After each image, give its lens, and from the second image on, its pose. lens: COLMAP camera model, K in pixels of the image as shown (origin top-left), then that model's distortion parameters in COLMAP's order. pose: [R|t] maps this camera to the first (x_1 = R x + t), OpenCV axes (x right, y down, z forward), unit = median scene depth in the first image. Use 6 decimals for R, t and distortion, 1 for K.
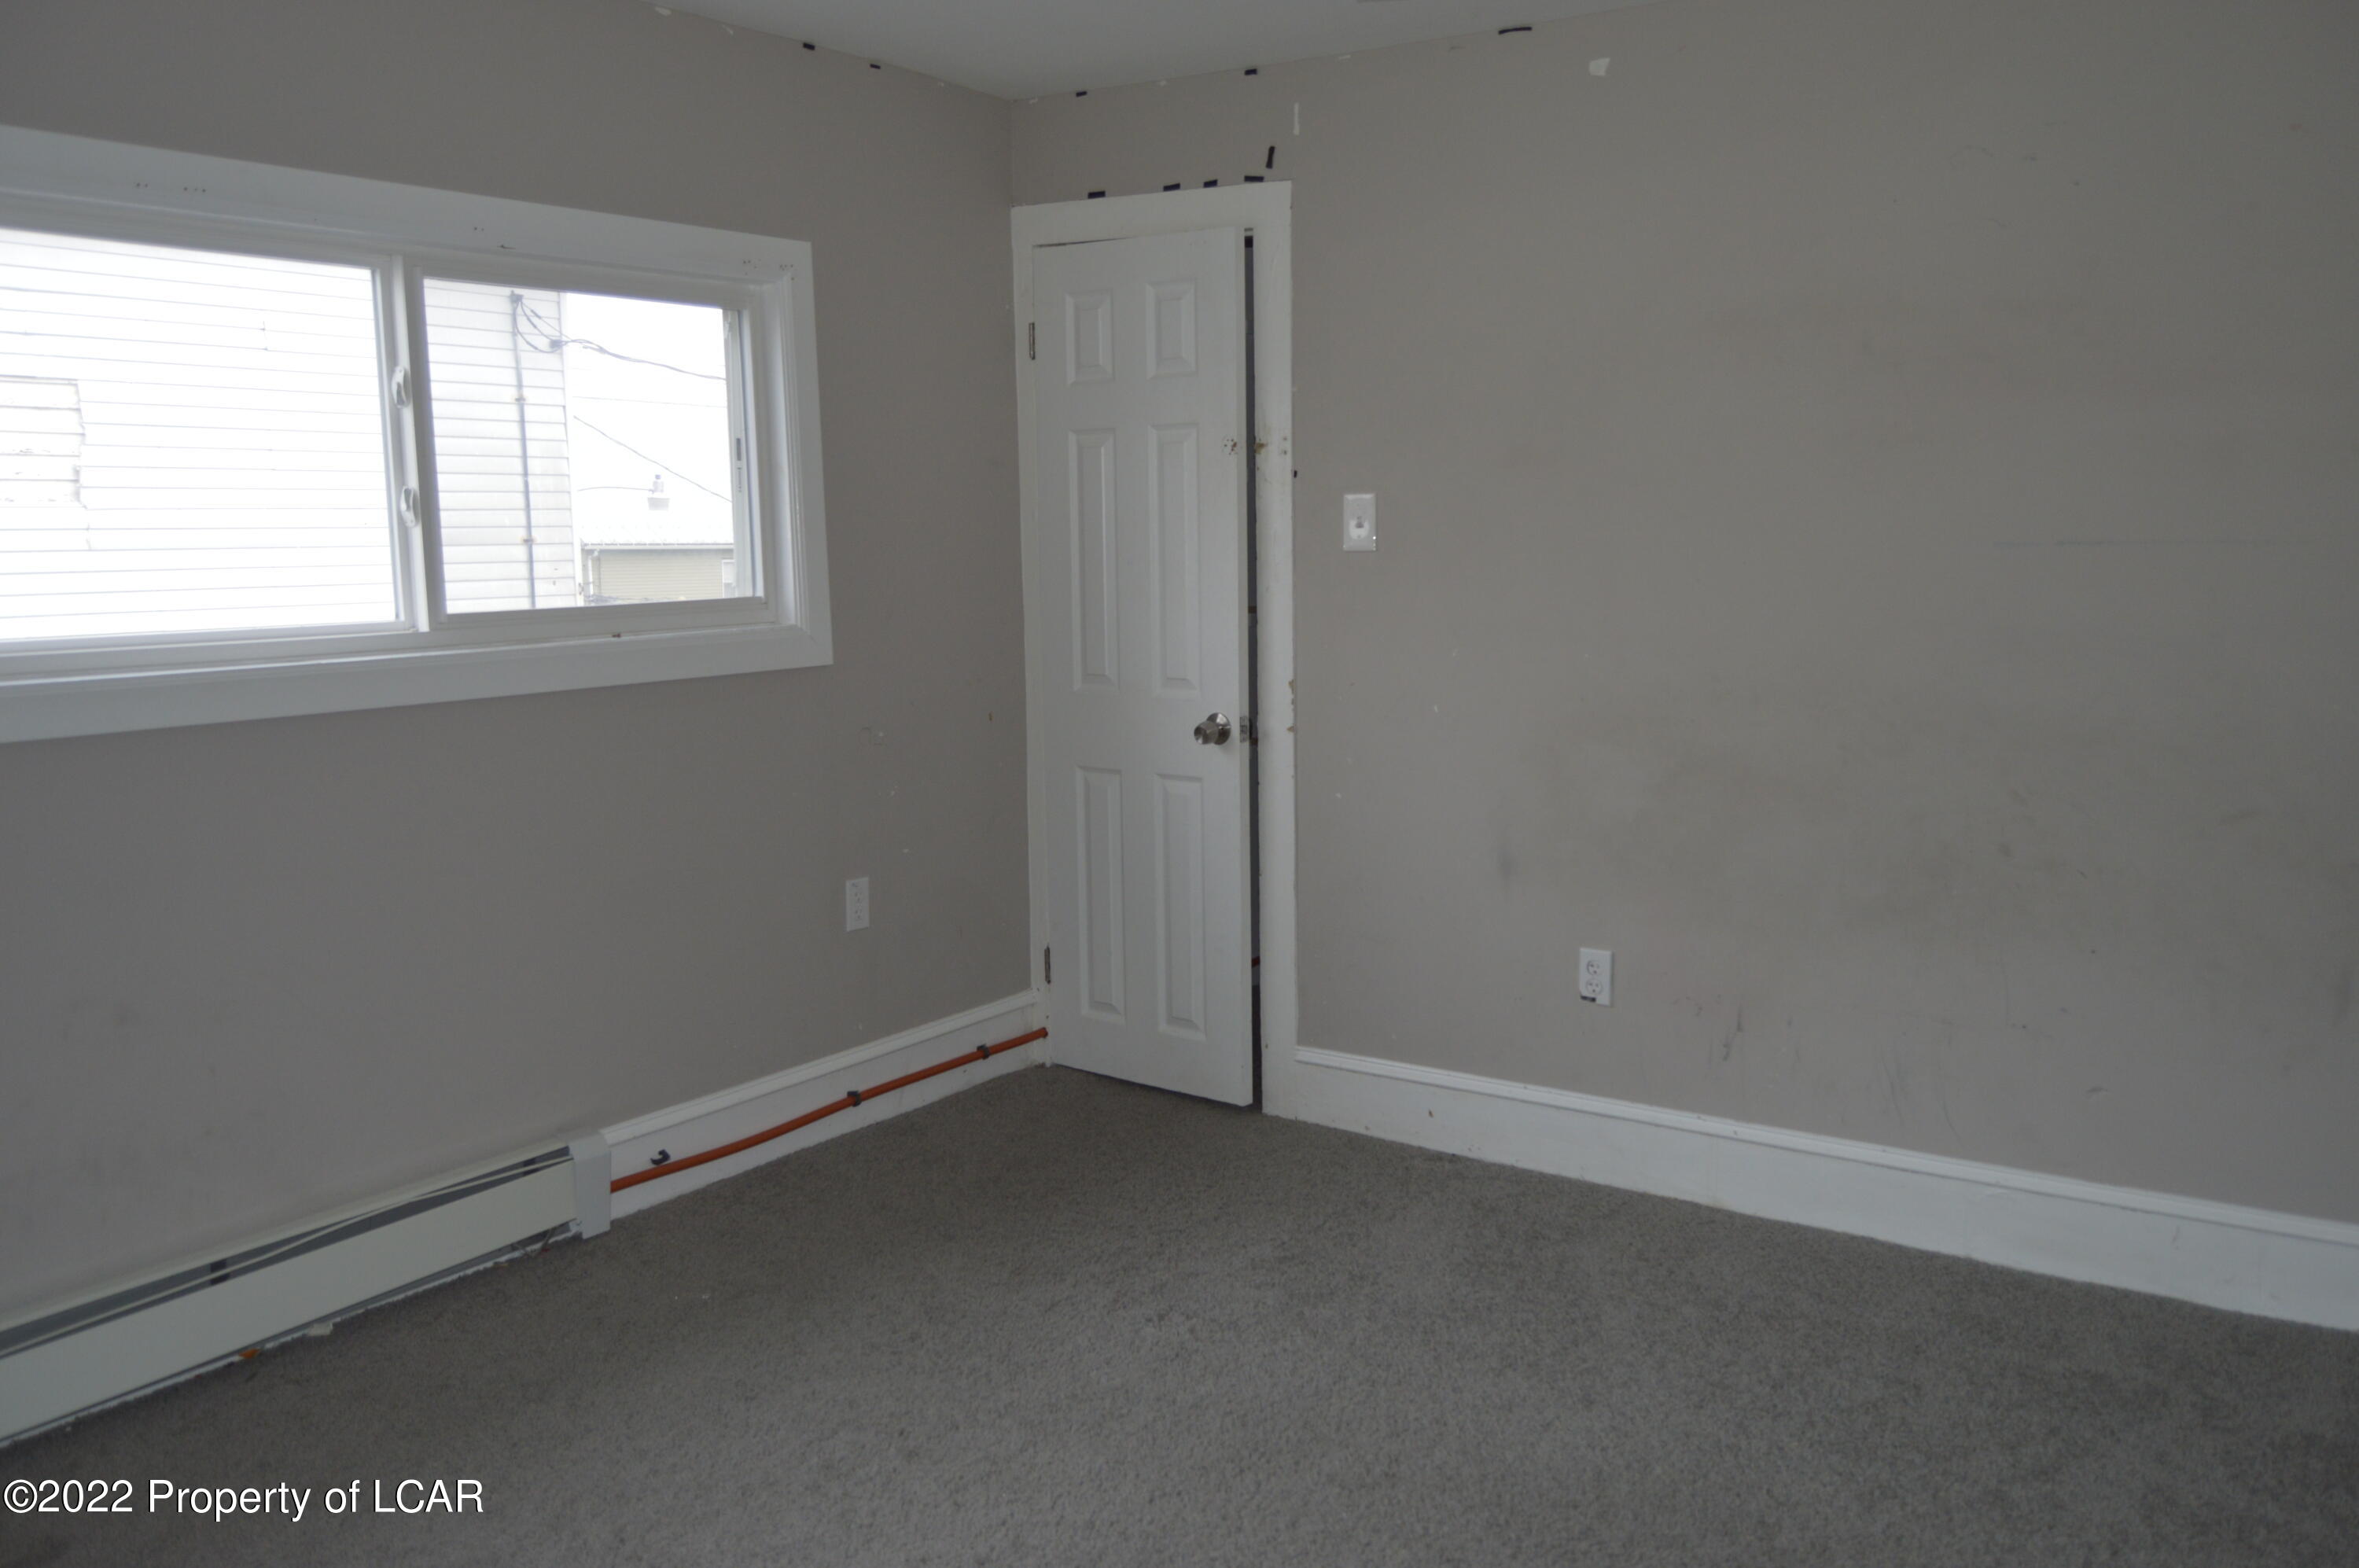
lens RADIAL K [[1890.9, 0, 1125.2], [0, 1890.9, 778.4], [0, 0, 1]] dist [-0.008875, 0.001755]
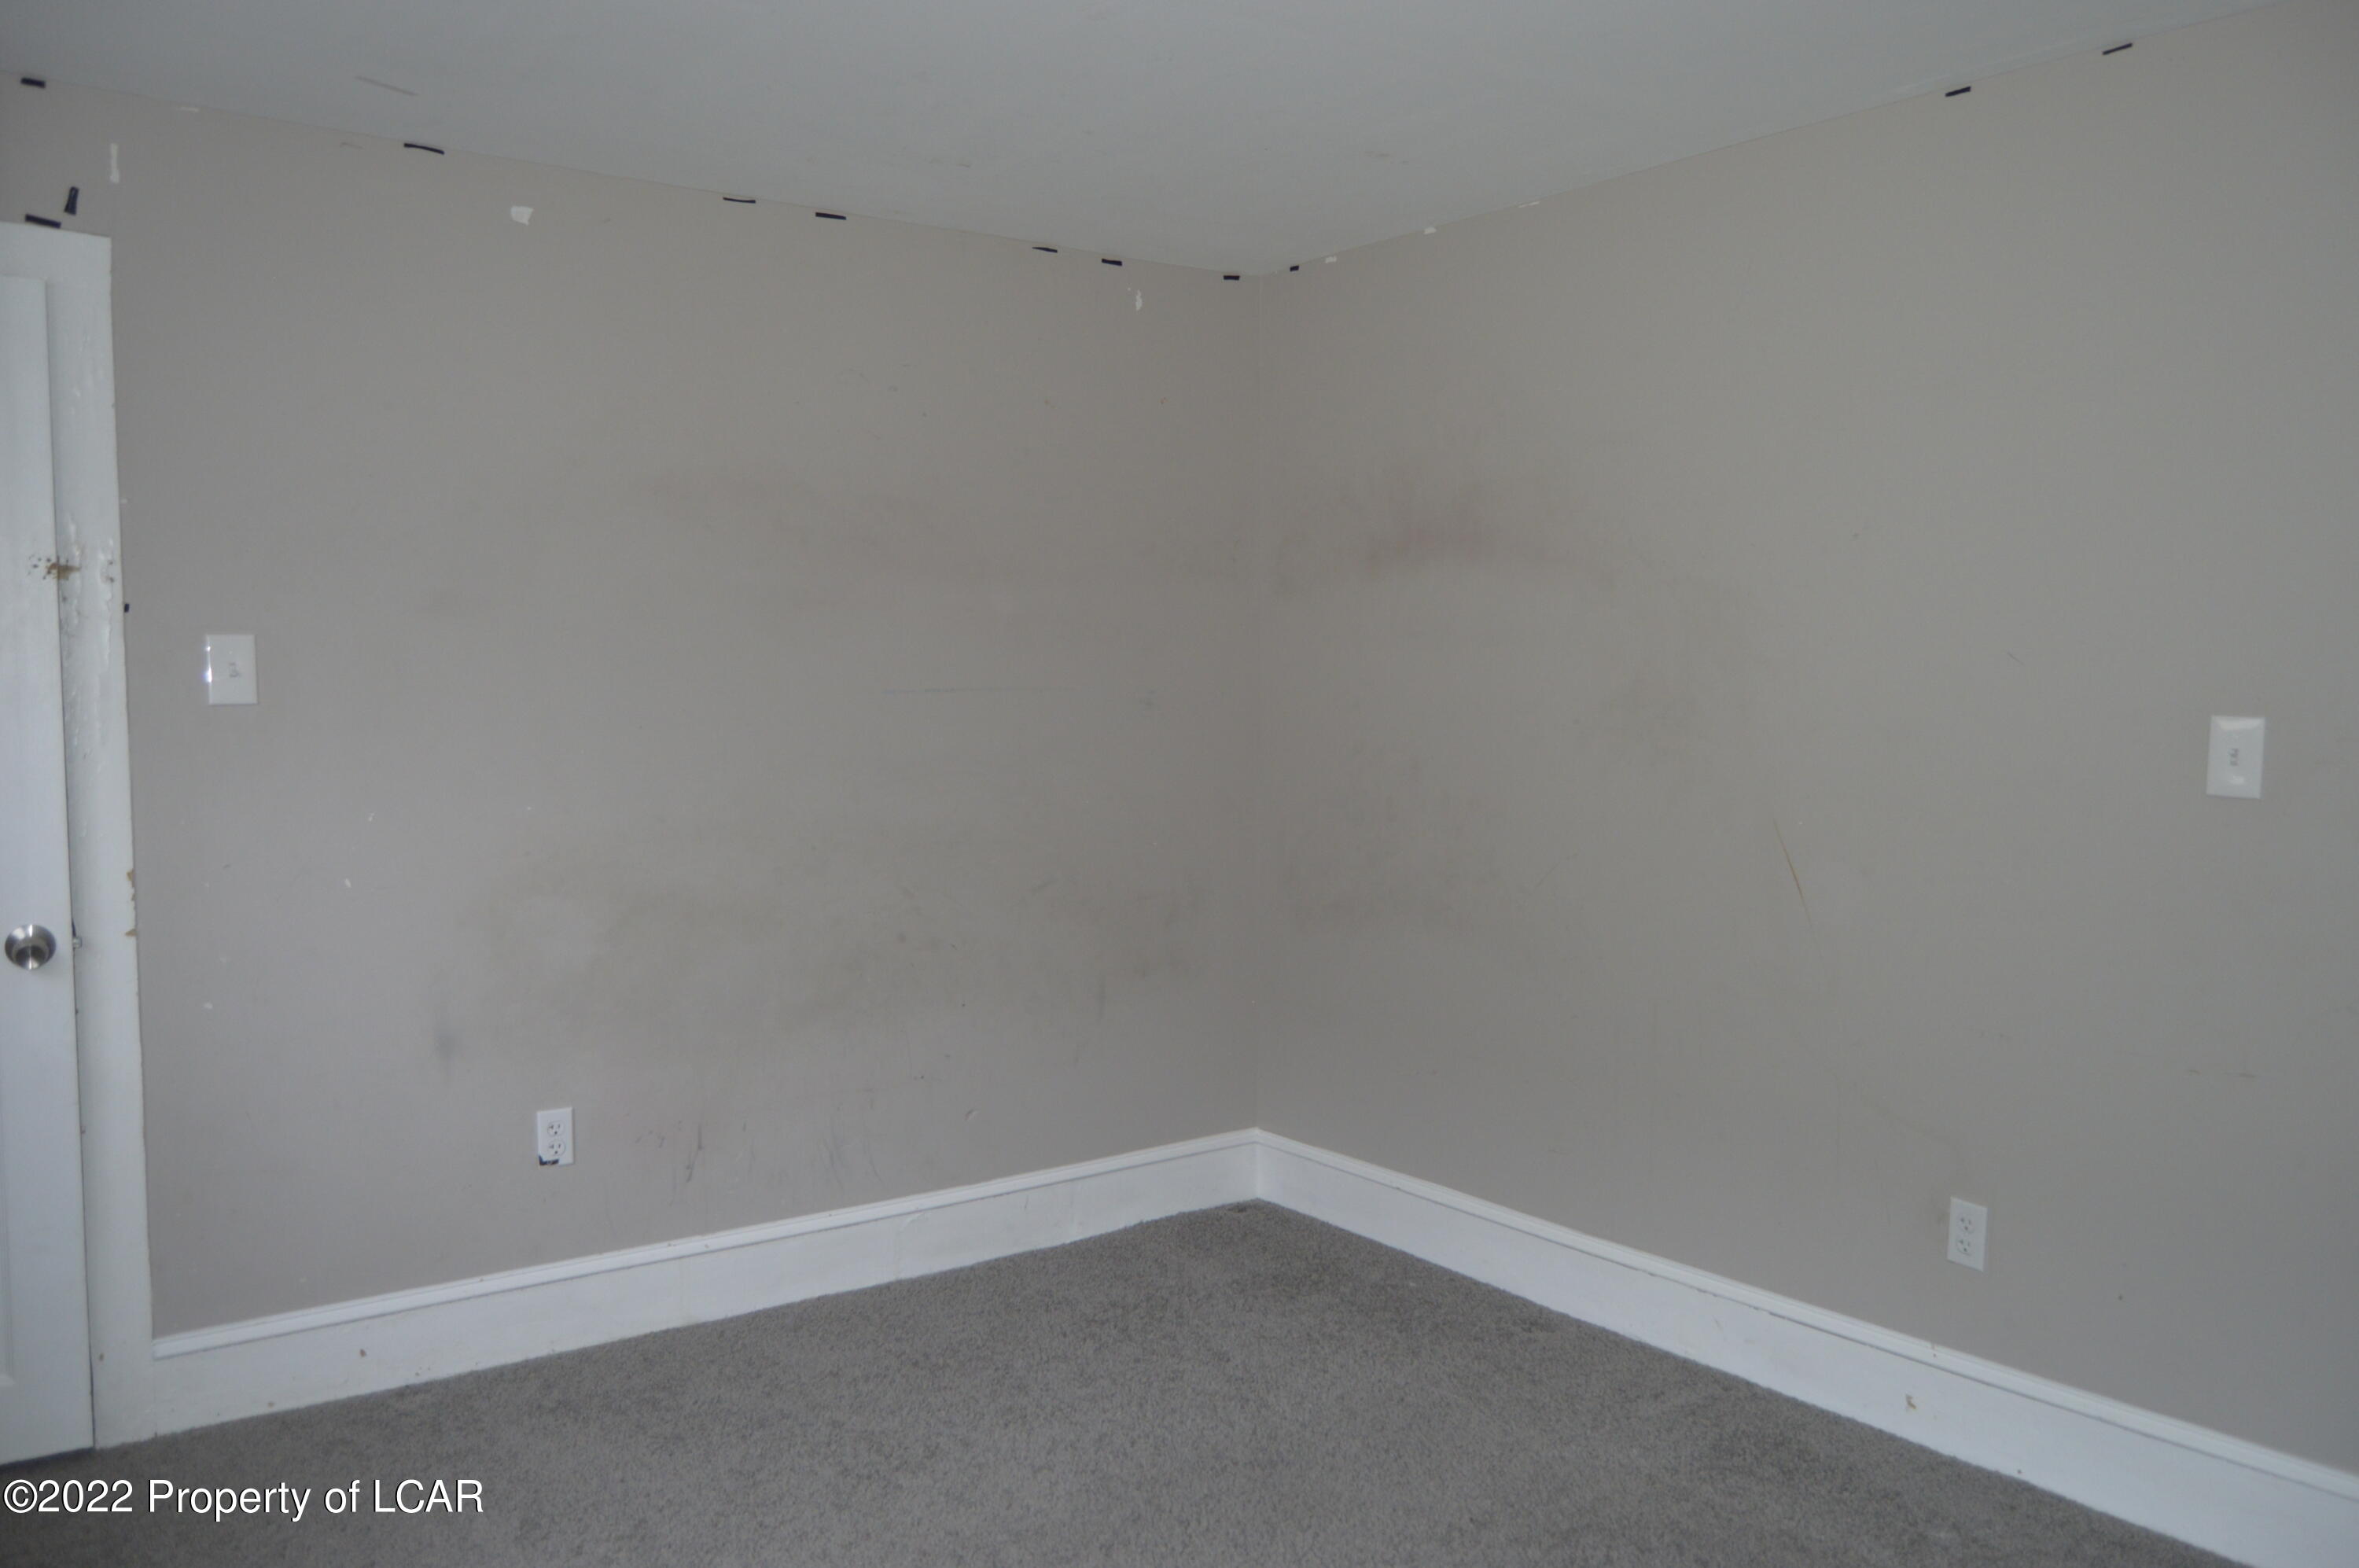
lens RADIAL K [[1869.5, 0, 1183.4], [0, 1869.5, 782.6], [0, 0, 1]] dist [-0.017284, 0.018118]
pose [[0.305929, -0.050954, 0.950690, -0.523991], [0.121062, 0.992543, 0.014240, -0.047791], [-0.944326, 0.110736, 0.309816, 0.360909]]
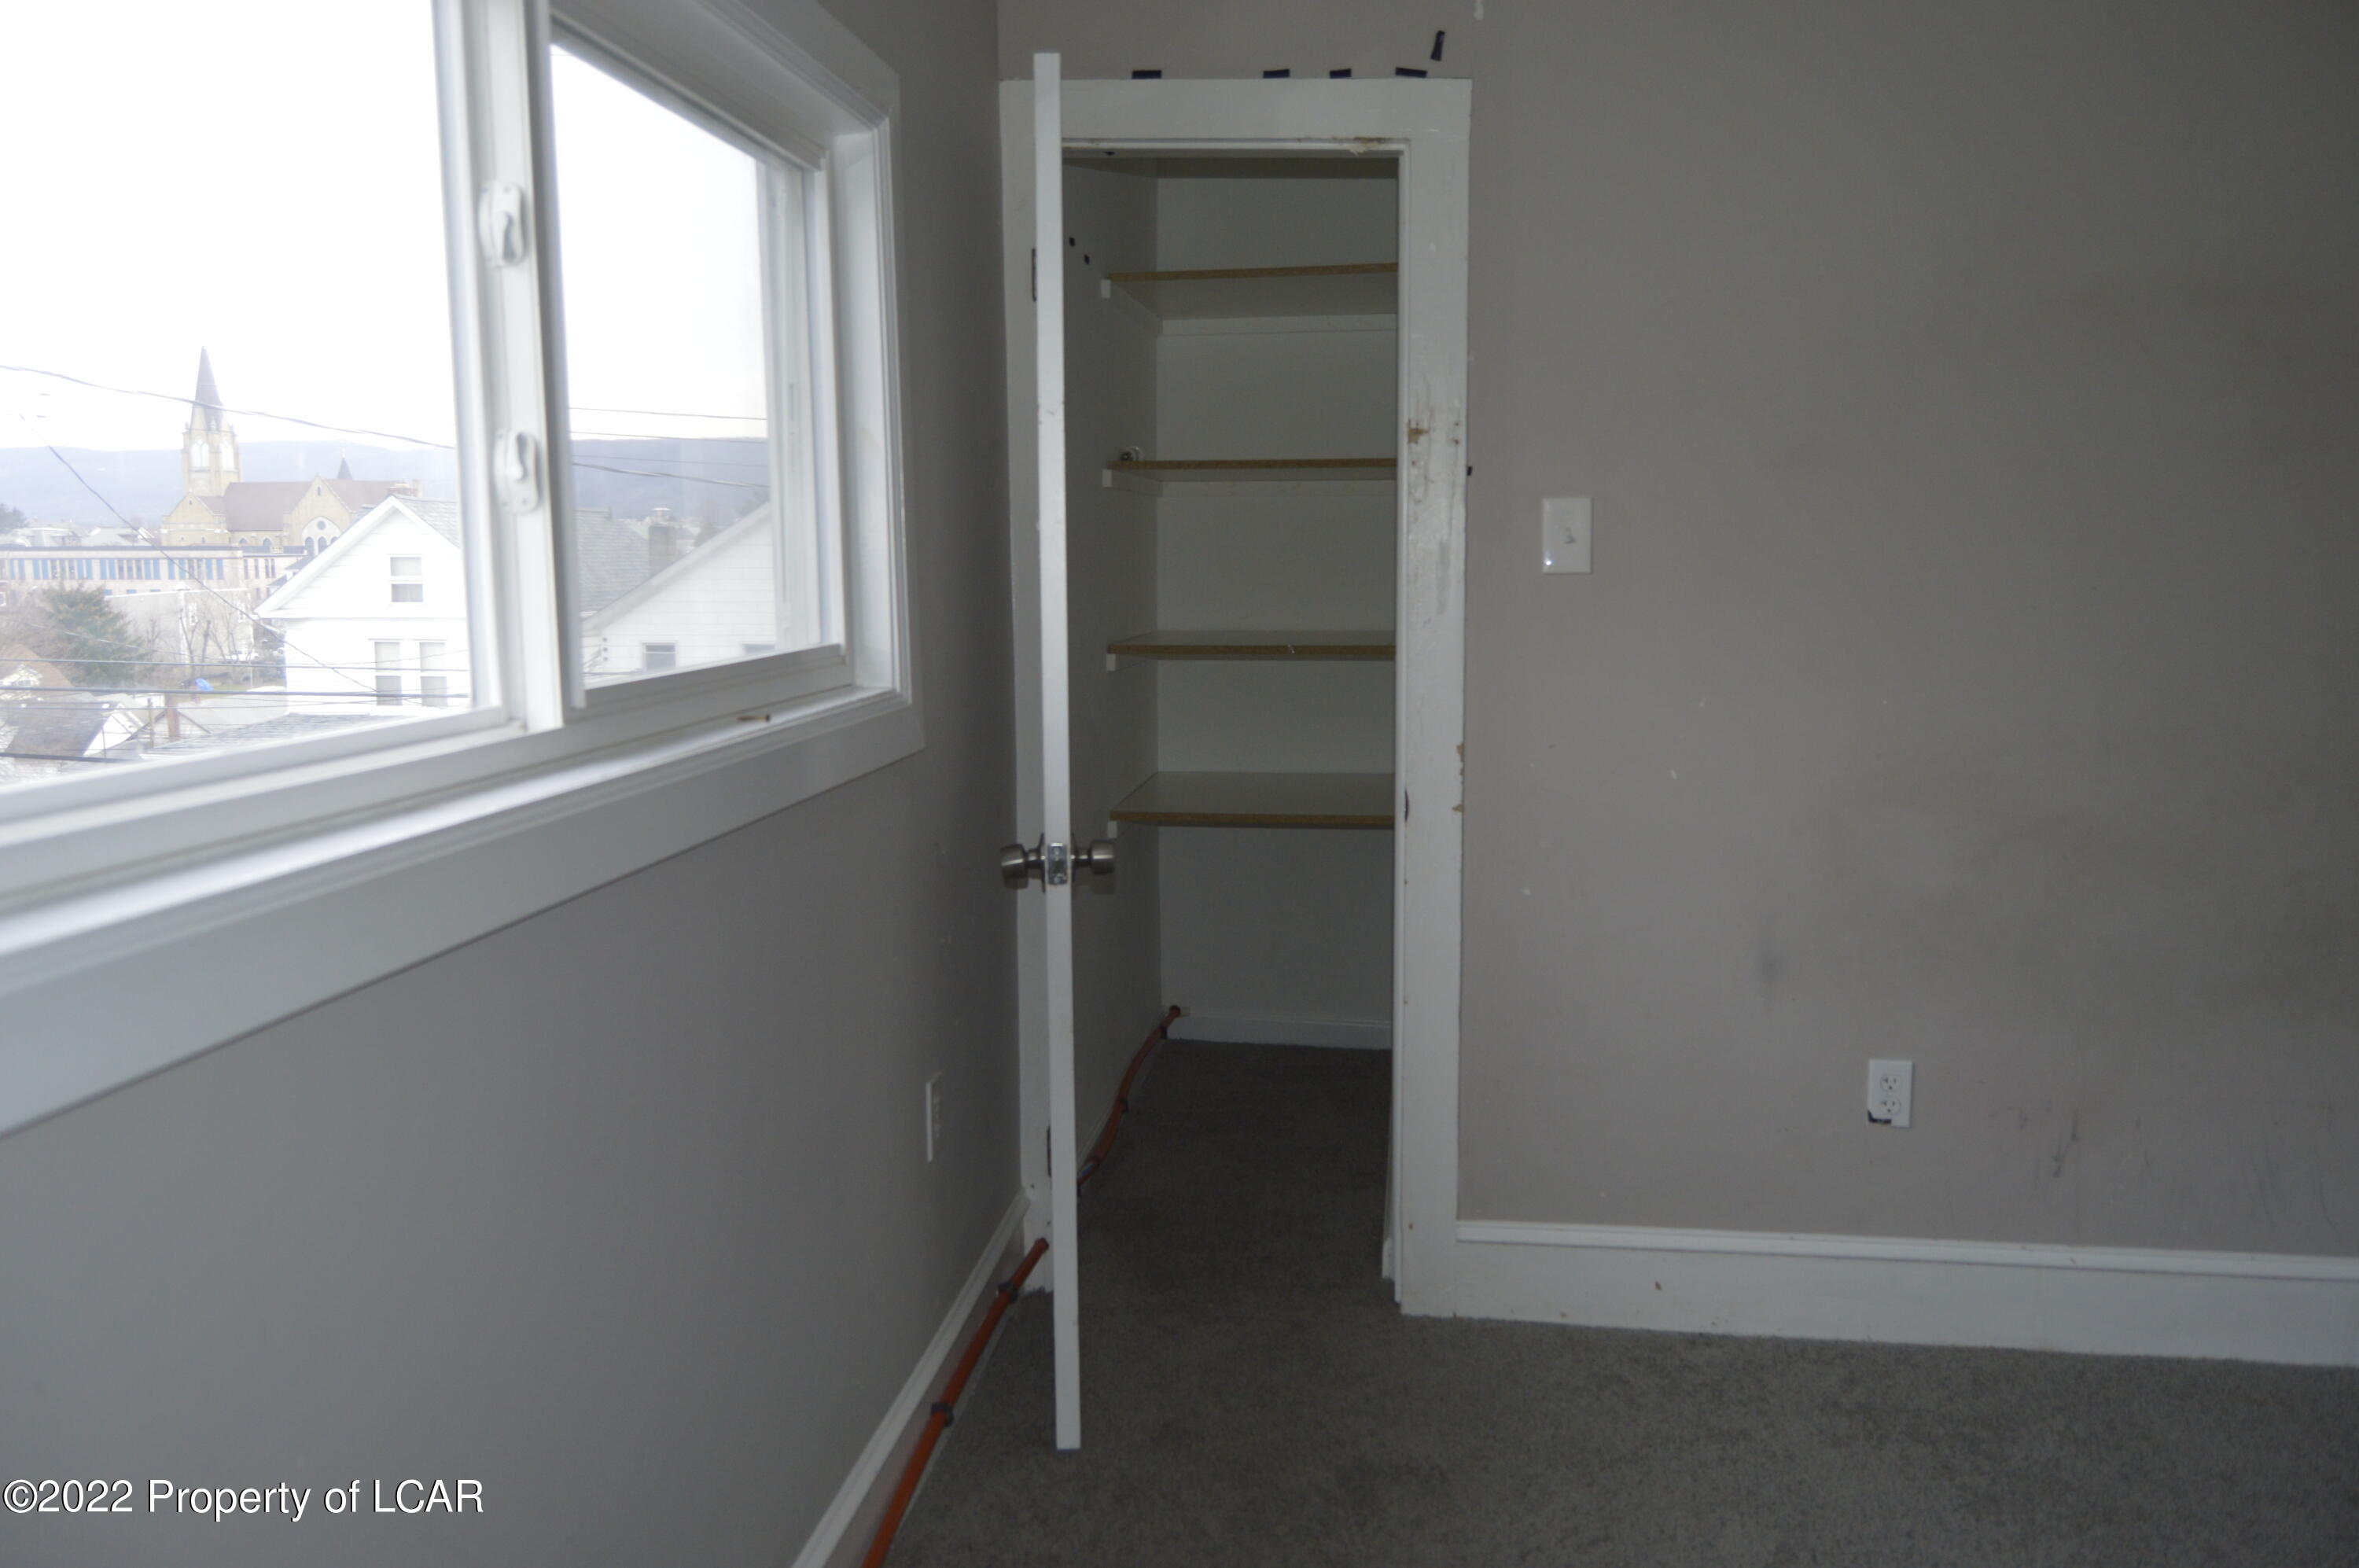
lens RADIAL K [[1869.5, 0, 1183.4], [0, 1869.5, 782.6], [0, 0, 1]] dist [-0.017284, 0.018118]
pose [[0.880012, -0.049724, 0.472341, -0.375372], [0.055106, 0.998478, 0.002443, -0.045921], [-0.471744, 0.023879, 0.881412, 0.407527]]
